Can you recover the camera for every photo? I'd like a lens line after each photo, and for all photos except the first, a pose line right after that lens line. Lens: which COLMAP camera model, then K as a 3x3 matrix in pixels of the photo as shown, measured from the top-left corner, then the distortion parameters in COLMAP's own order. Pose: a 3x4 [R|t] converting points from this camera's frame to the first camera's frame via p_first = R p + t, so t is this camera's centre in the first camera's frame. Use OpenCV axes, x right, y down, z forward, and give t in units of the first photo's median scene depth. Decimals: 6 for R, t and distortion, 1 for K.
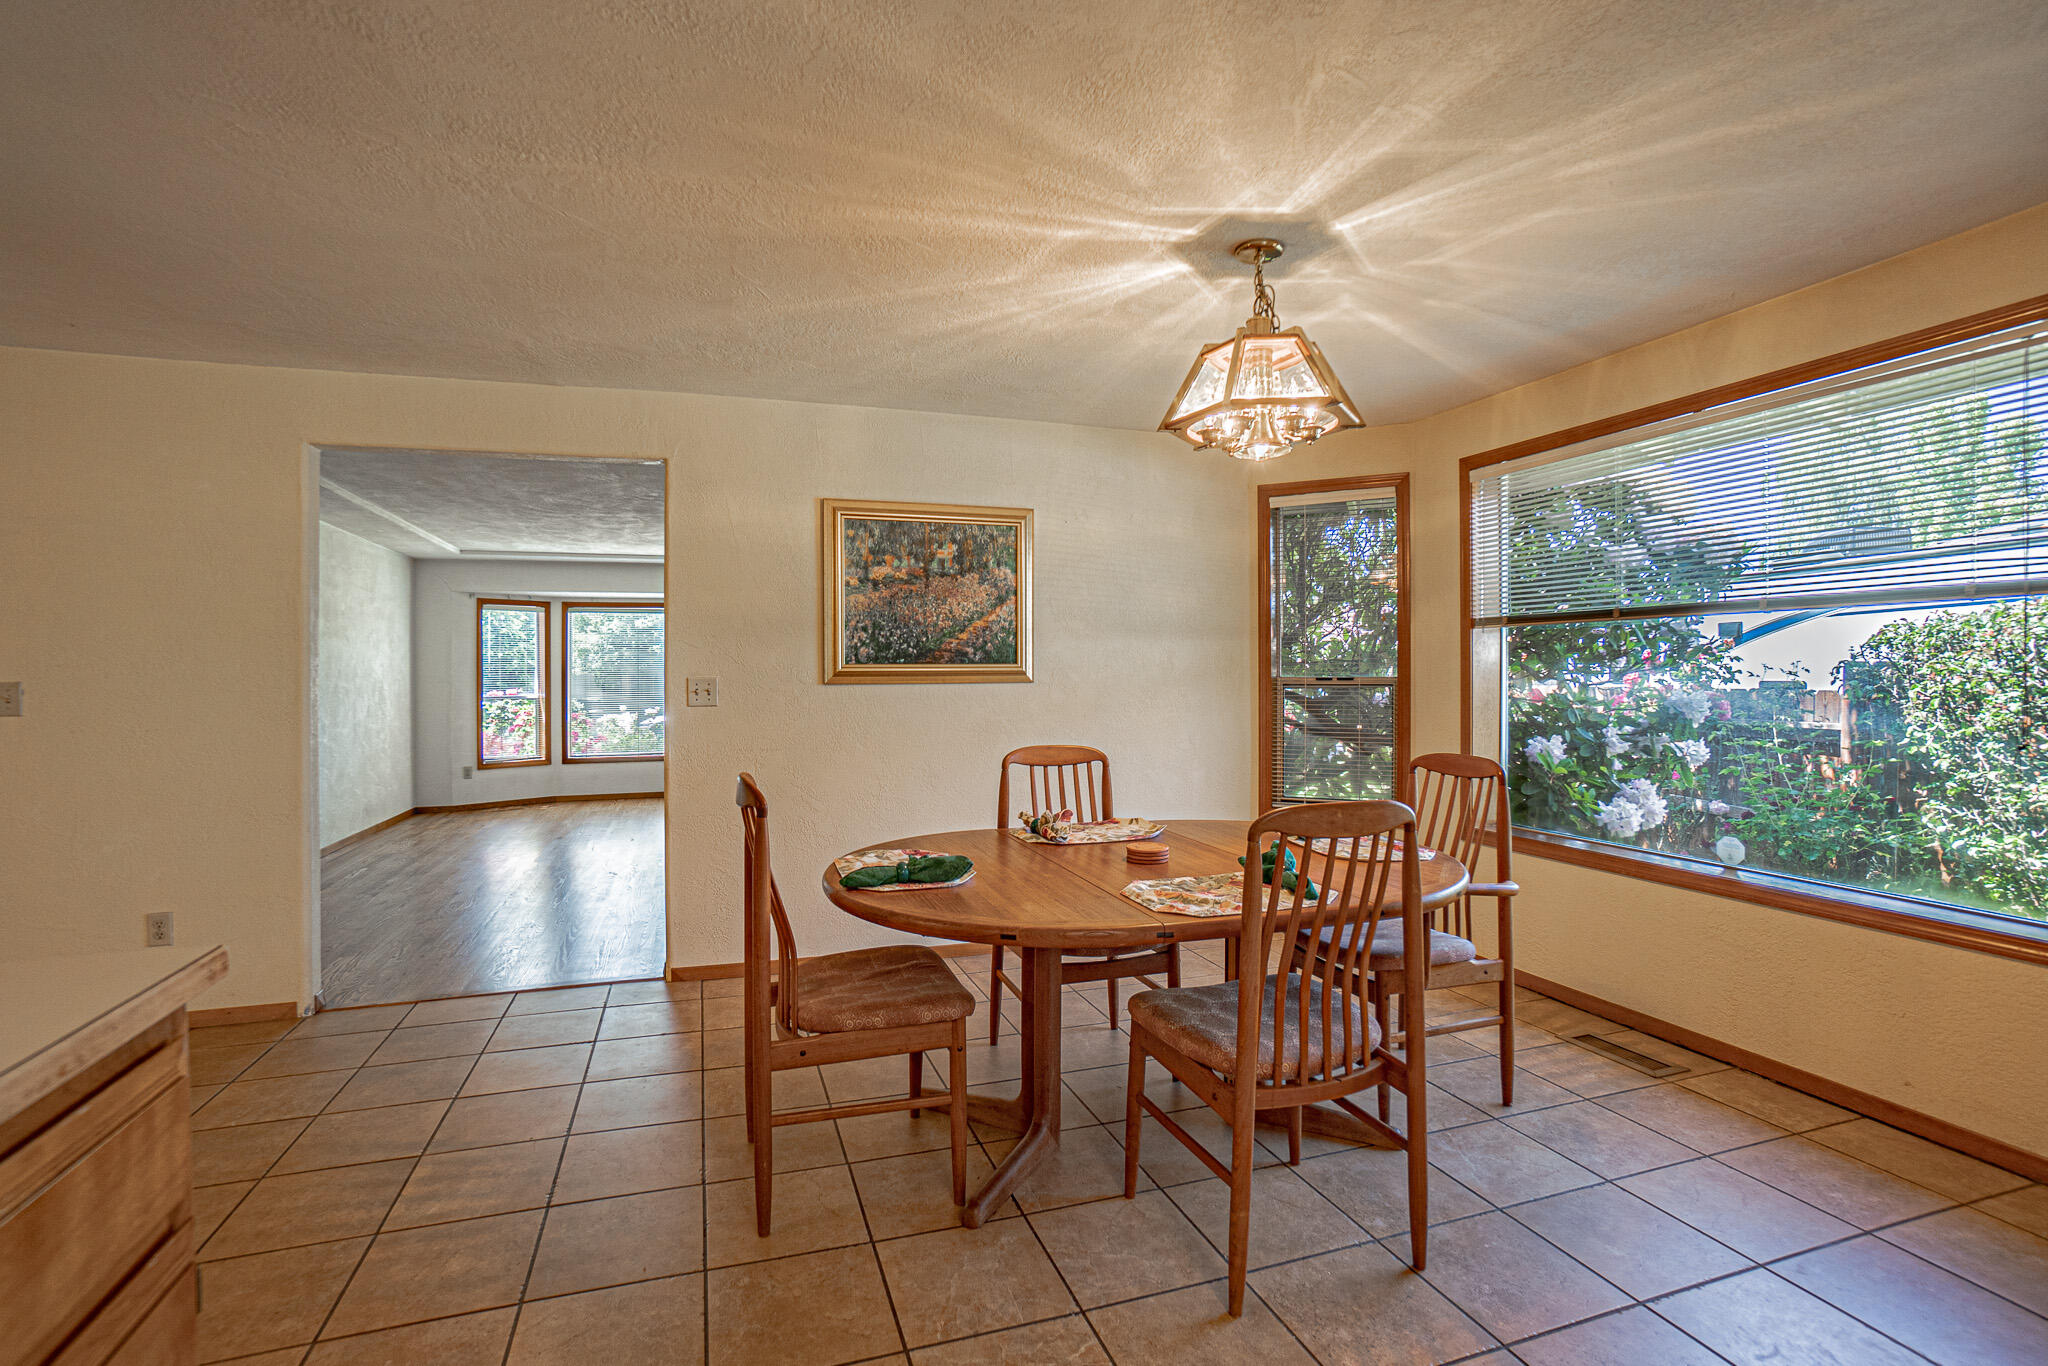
lens RADIAL K [[922.8, 0, 992.9], [0, 922.8, 675.3], [0, 0, 1]] dist [-0.042711, 0.011067]
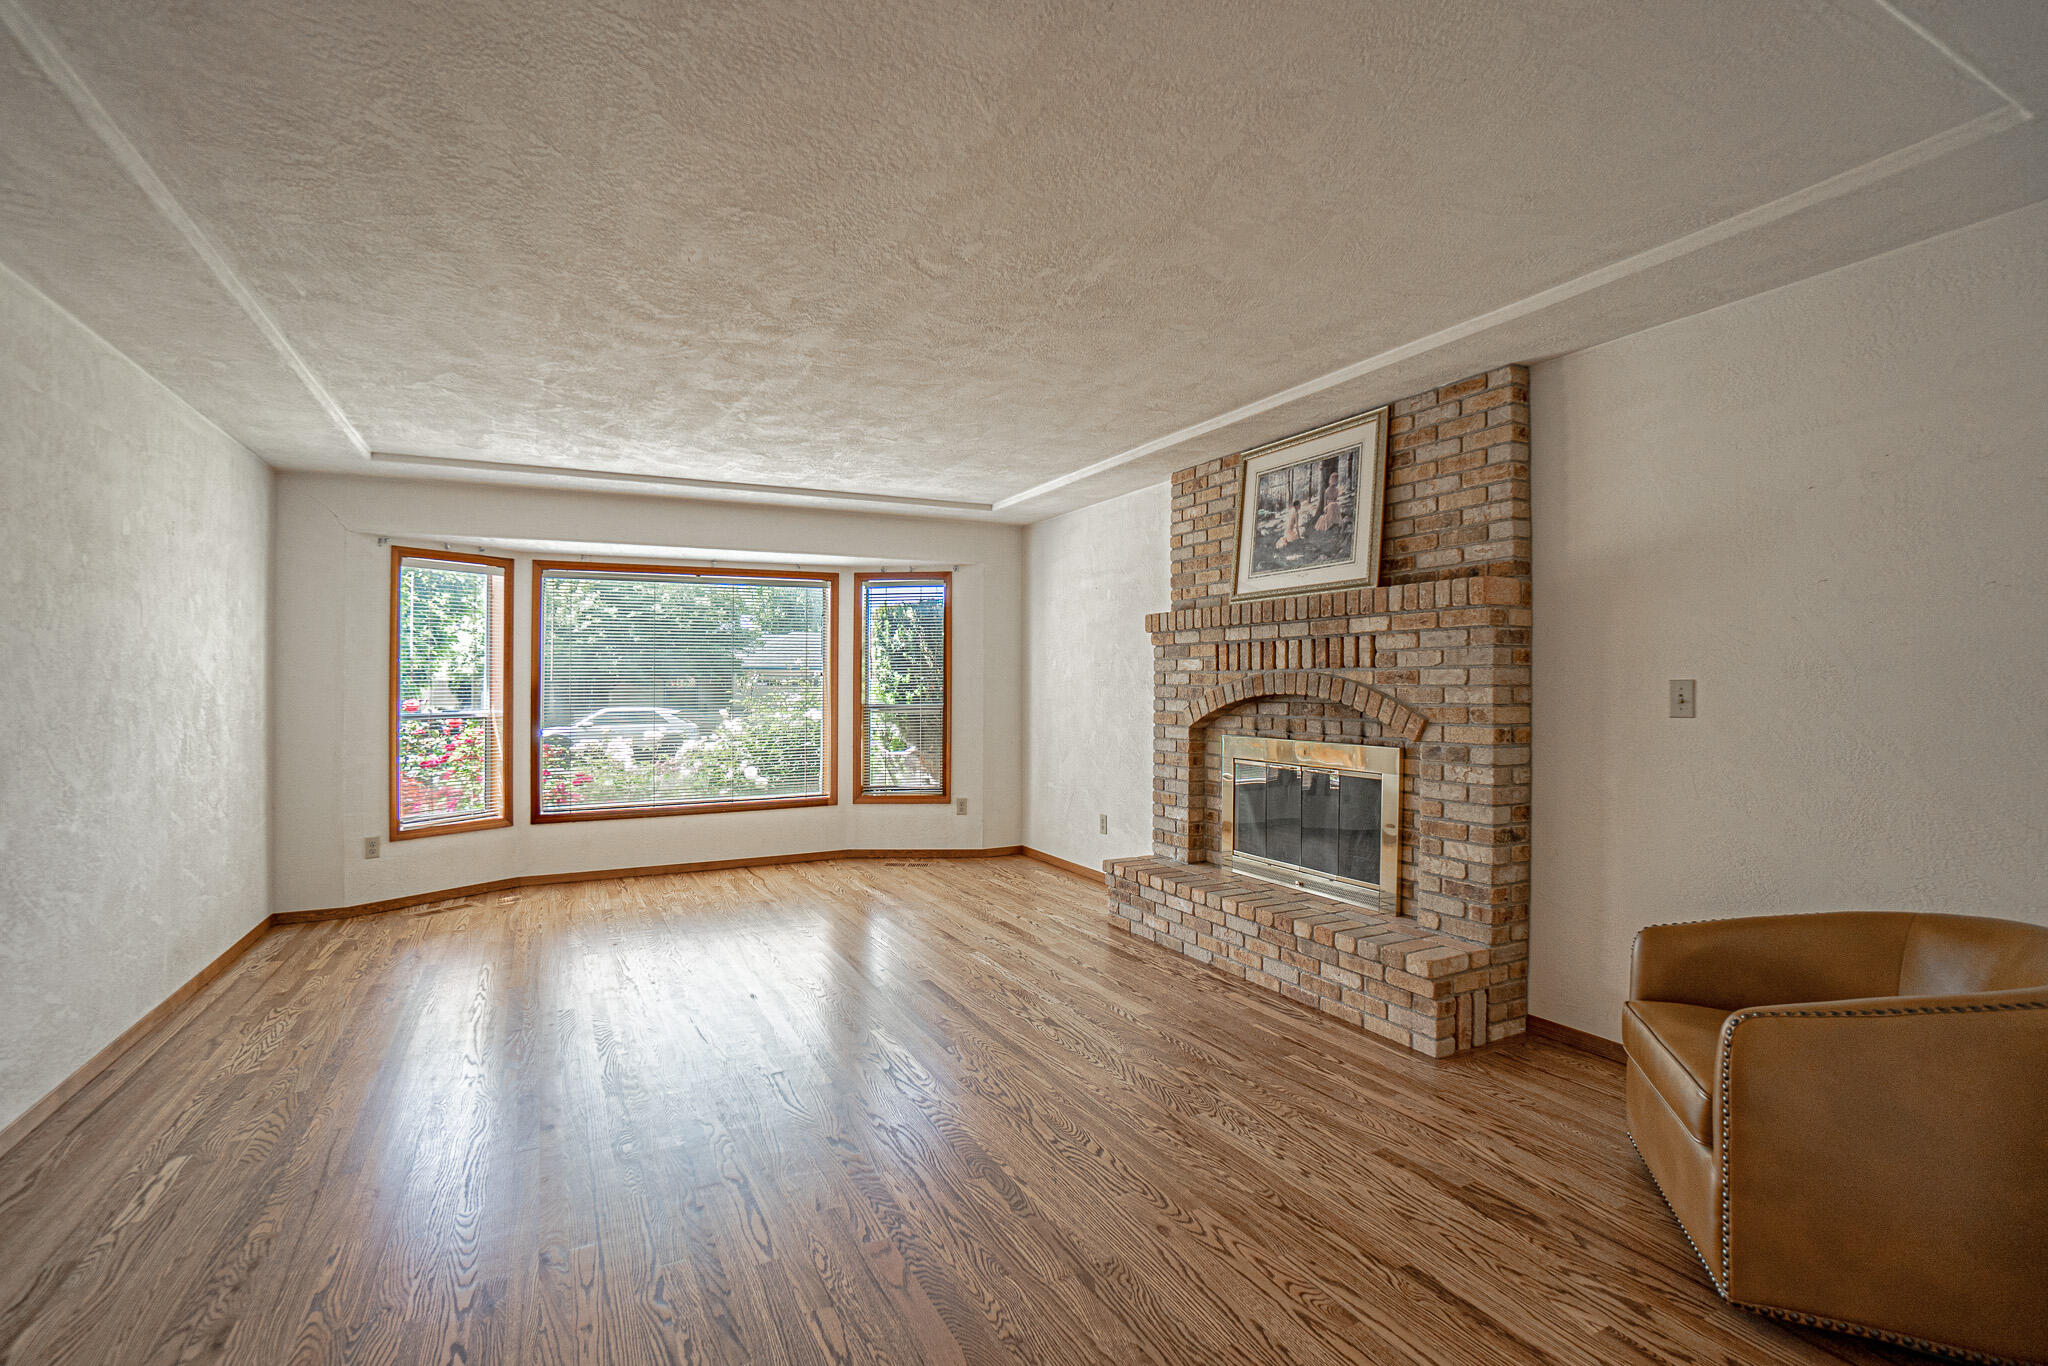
lens RADIAL K [[922.8, 0, 994.9], [0, 922.8, 675.5], [0, 0, 1]] dist [-0.042711, 0.011067]
pose [[0.991135, 0.005877, 0.132732, -0.629056], [-0.004641, 0.999943, -0.009621, 0.003654], [-0.132781, 0.008919, 0.991105, 0.907957]]
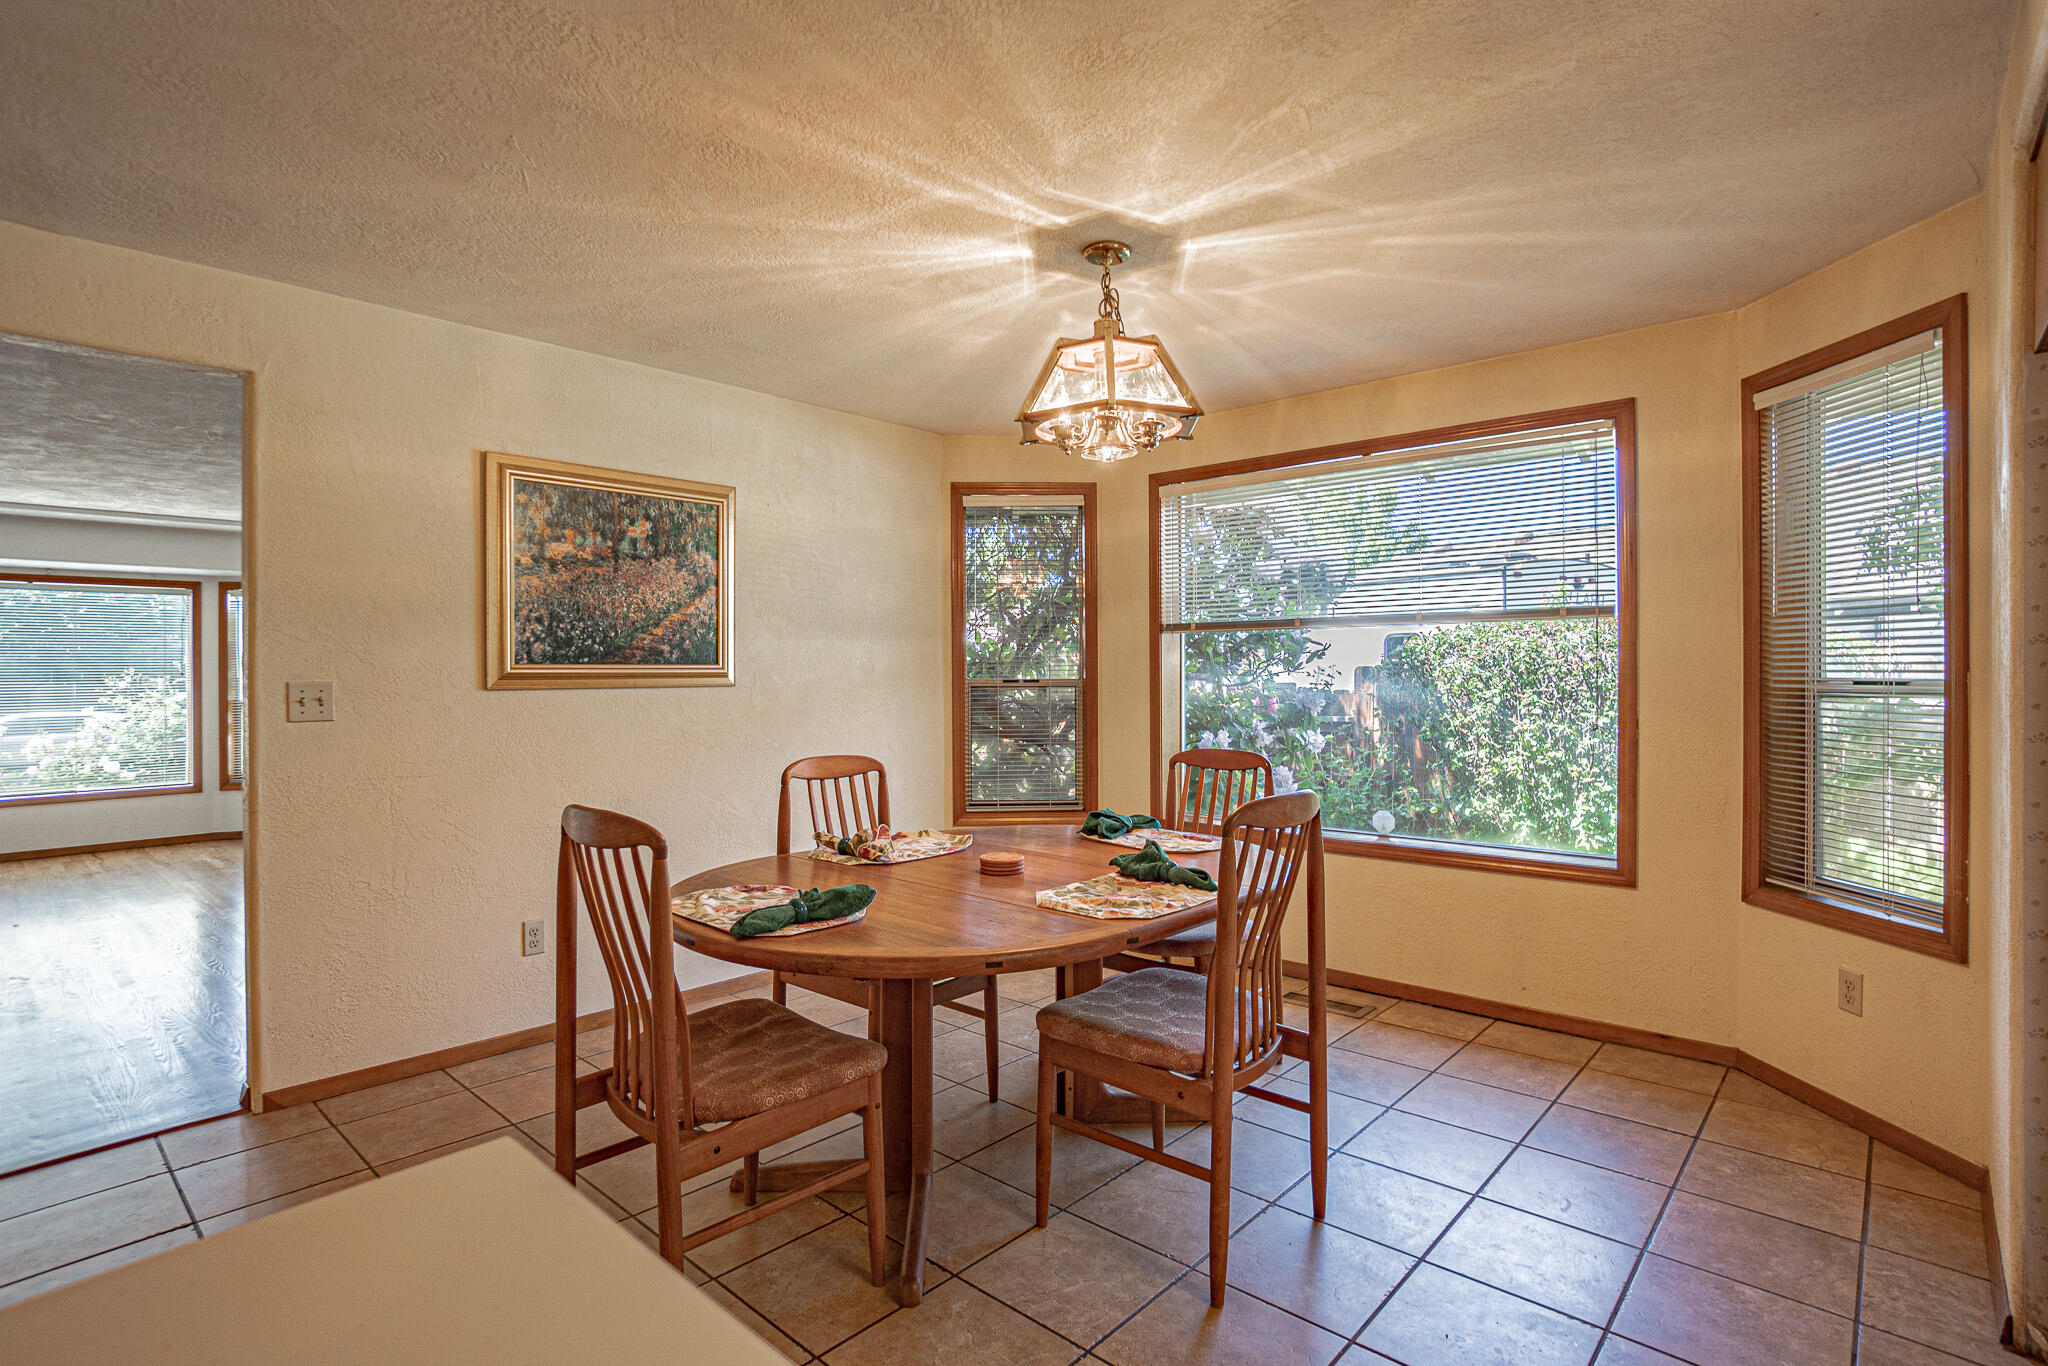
lens RADIAL K [[996.6, 0, 991.9], [0, 996.6, 675.3], [0, 0, 1]] dist [-0.031650, 0.003891]
pose [[0.875994, -0.000913, 0.482322, -0.220910], [0.003304, 0.999986, -0.004108, 0.002199], [-0.482311, 0.005192, 0.875985, 0.069513]]
